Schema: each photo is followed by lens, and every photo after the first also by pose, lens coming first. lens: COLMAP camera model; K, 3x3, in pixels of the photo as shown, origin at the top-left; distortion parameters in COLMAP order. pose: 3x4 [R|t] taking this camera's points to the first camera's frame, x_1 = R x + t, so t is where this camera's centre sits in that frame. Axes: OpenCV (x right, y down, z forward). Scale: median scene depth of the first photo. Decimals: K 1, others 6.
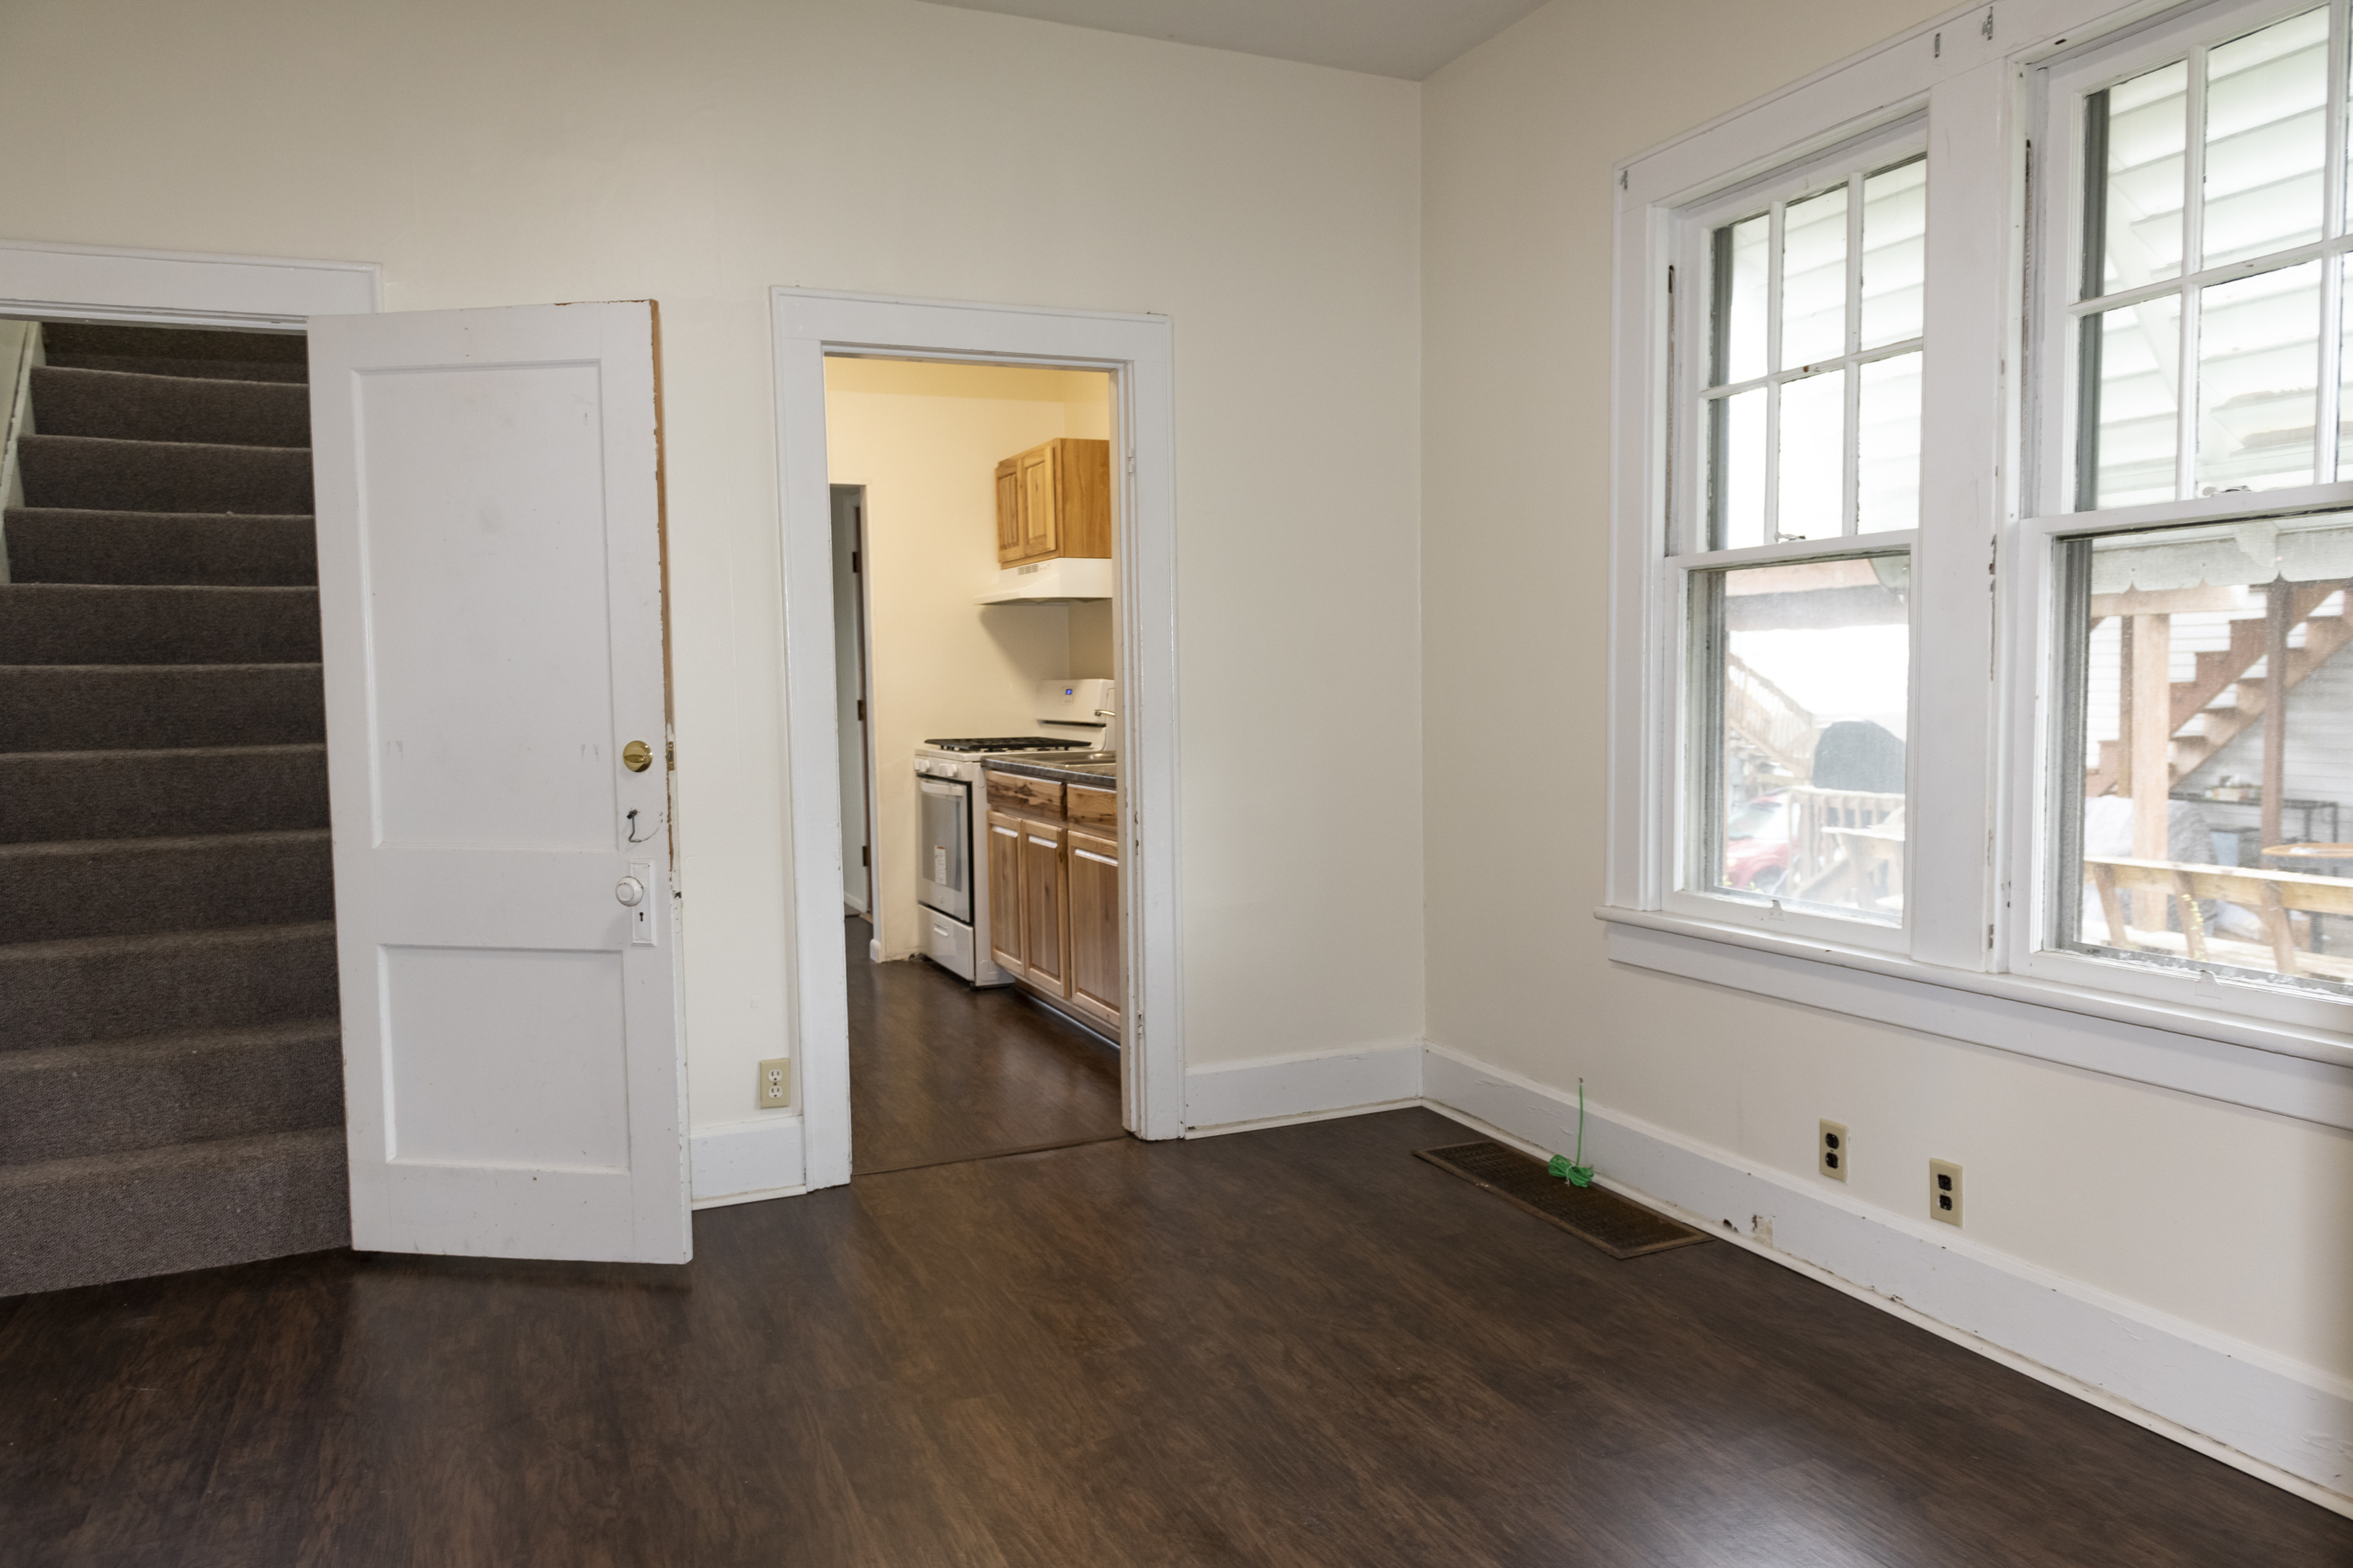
lens RADIAL K [[1616.5, 0, 1176.5], [0, 1616.5, 784.0], [0, 0, 1]] dist [0.004587, -0.001545]
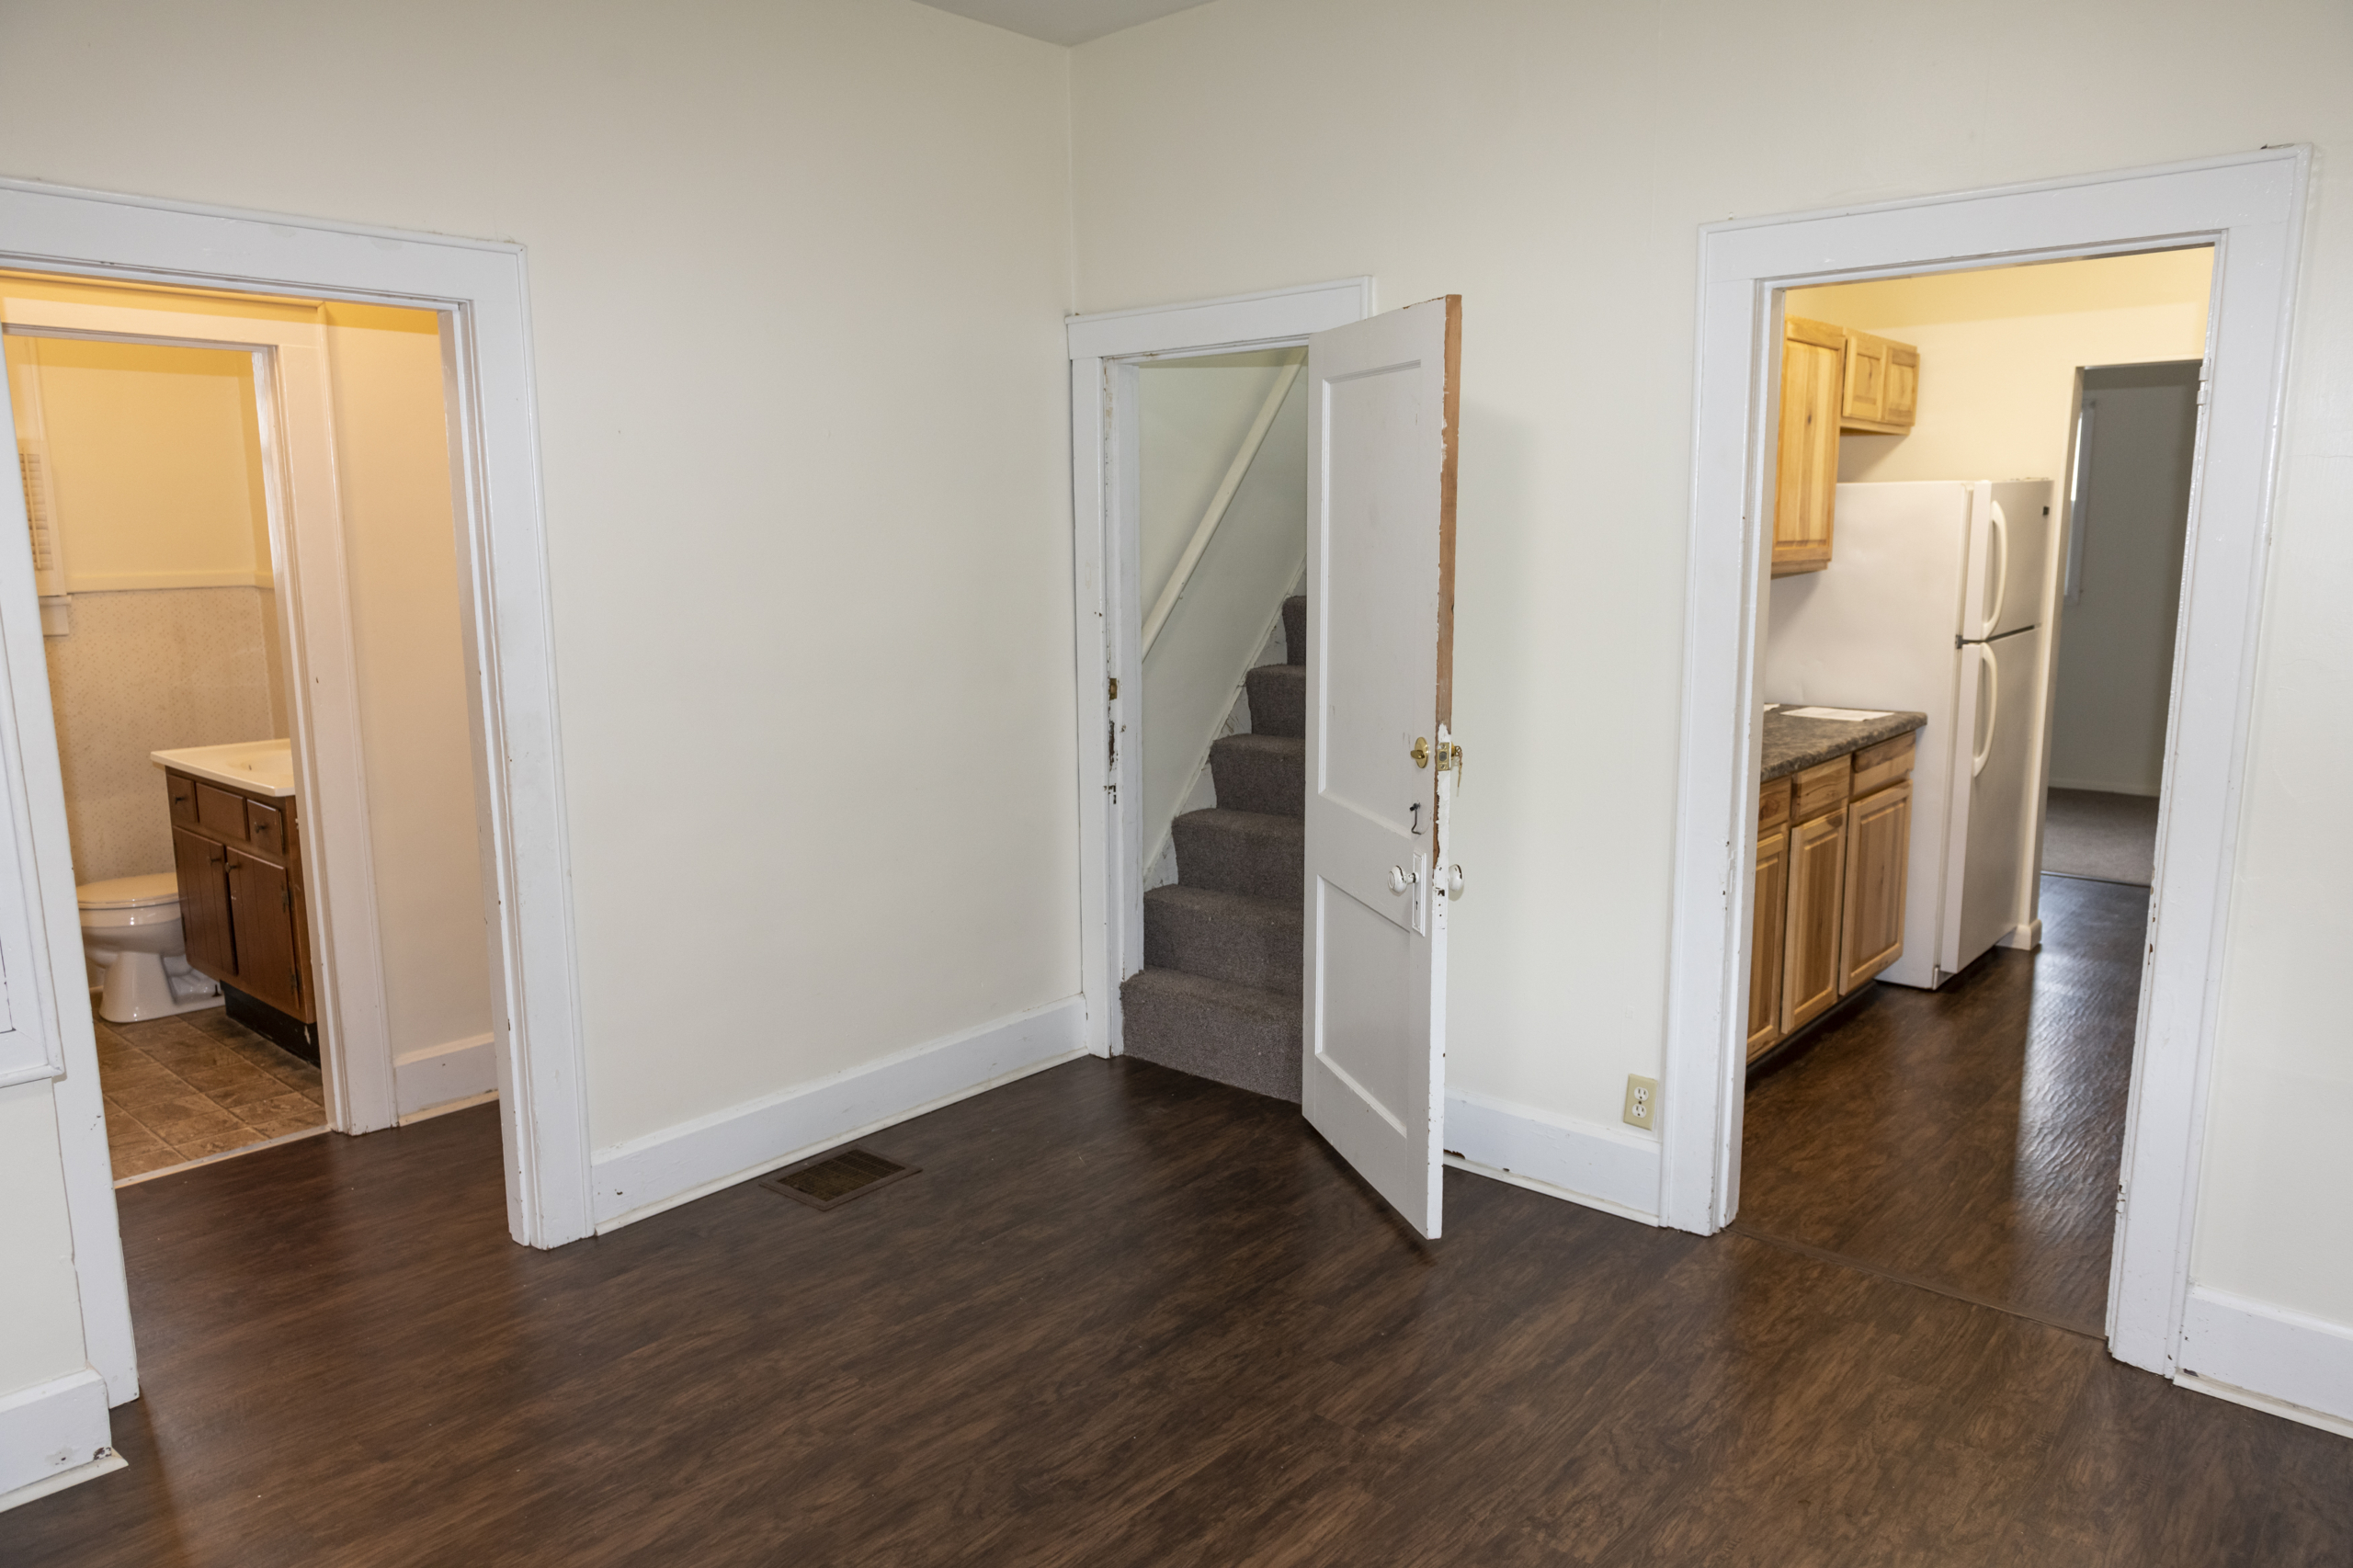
lens RADIAL K [[1578.9, 0, 1176.5], [0, 1578.9, 784.0], [0, 0, 1]] dist [0.006697, -0.002637]
pose [[0.432355, 0.164560, -0.886560, 0.399880], [-0.063865, 0.986325, 0.151933, -0.113763], [0.899439, -0.009069, 0.436952, 0.343634]]
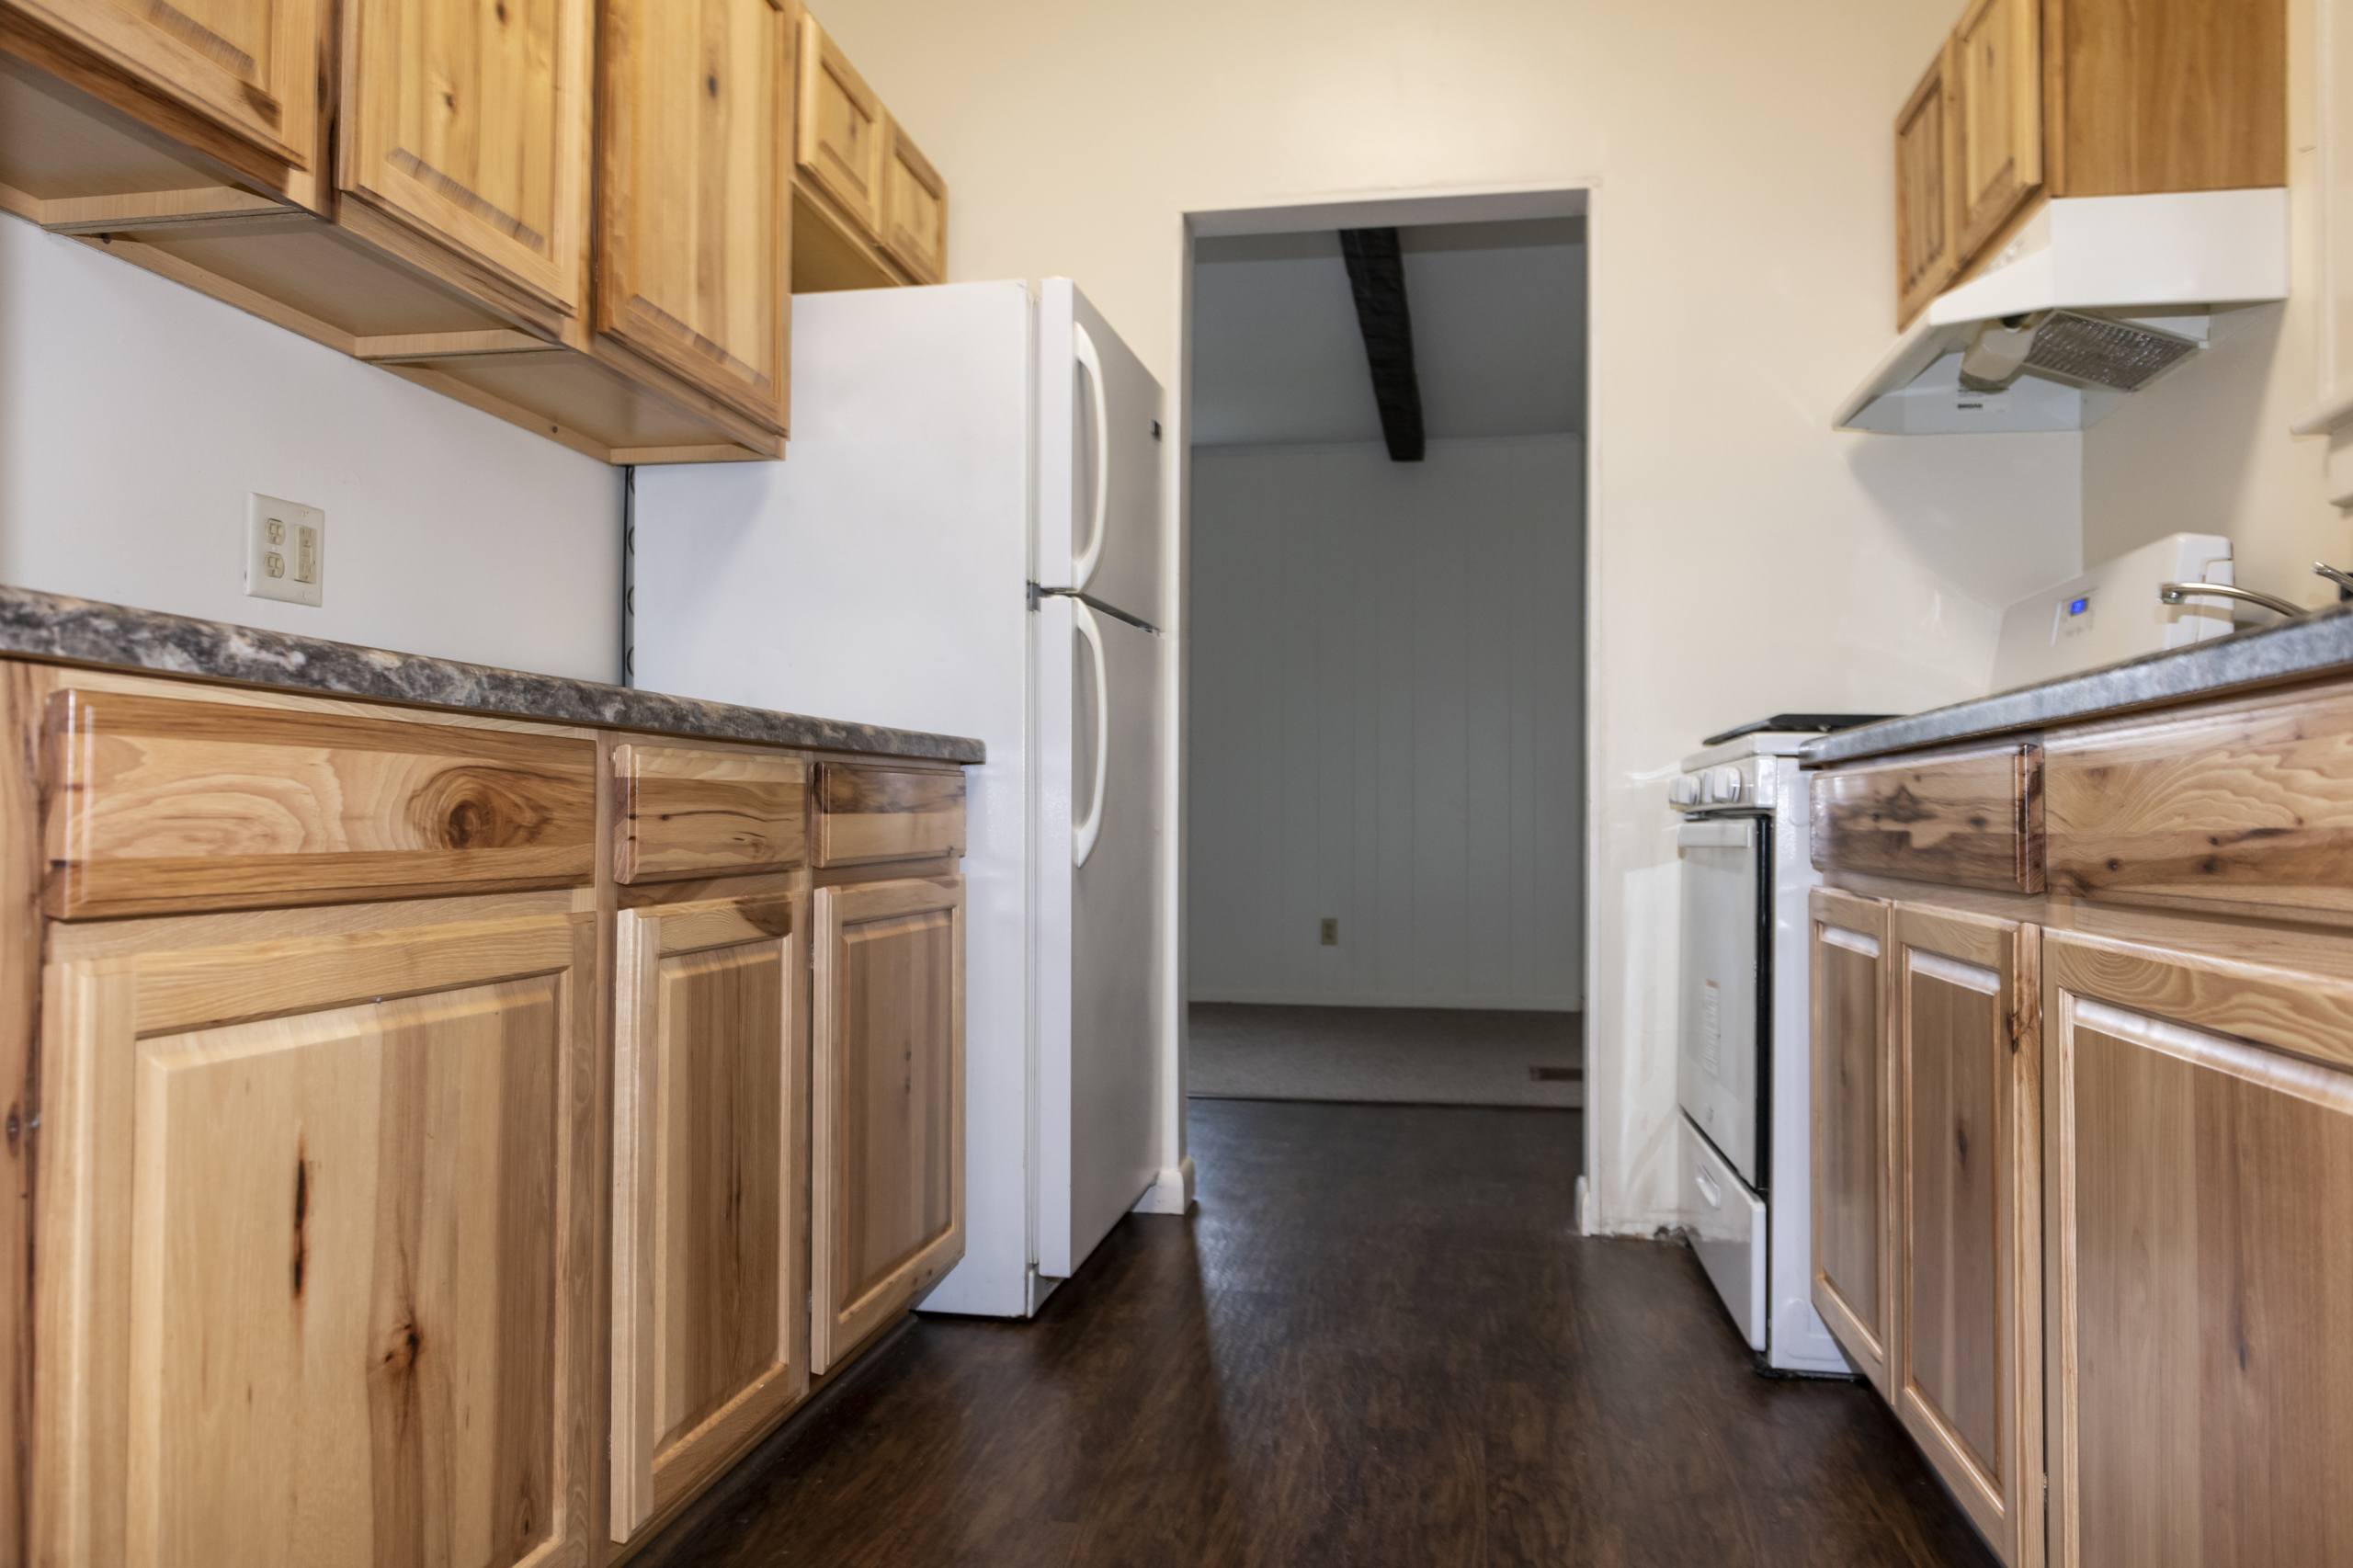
lens RADIAL K [[1616.5, 0, 1176.5], [0, 1616.5, 784.0], [0, 0, 1]] dist [0.004587, -0.001545]
pose [[0.833266, 0.007975, -0.552815, -0.054008], [-0.059224, 0.995430, -0.074909, 0.044830], [0.549692, 0.095159, 0.829930, 0.949881]]
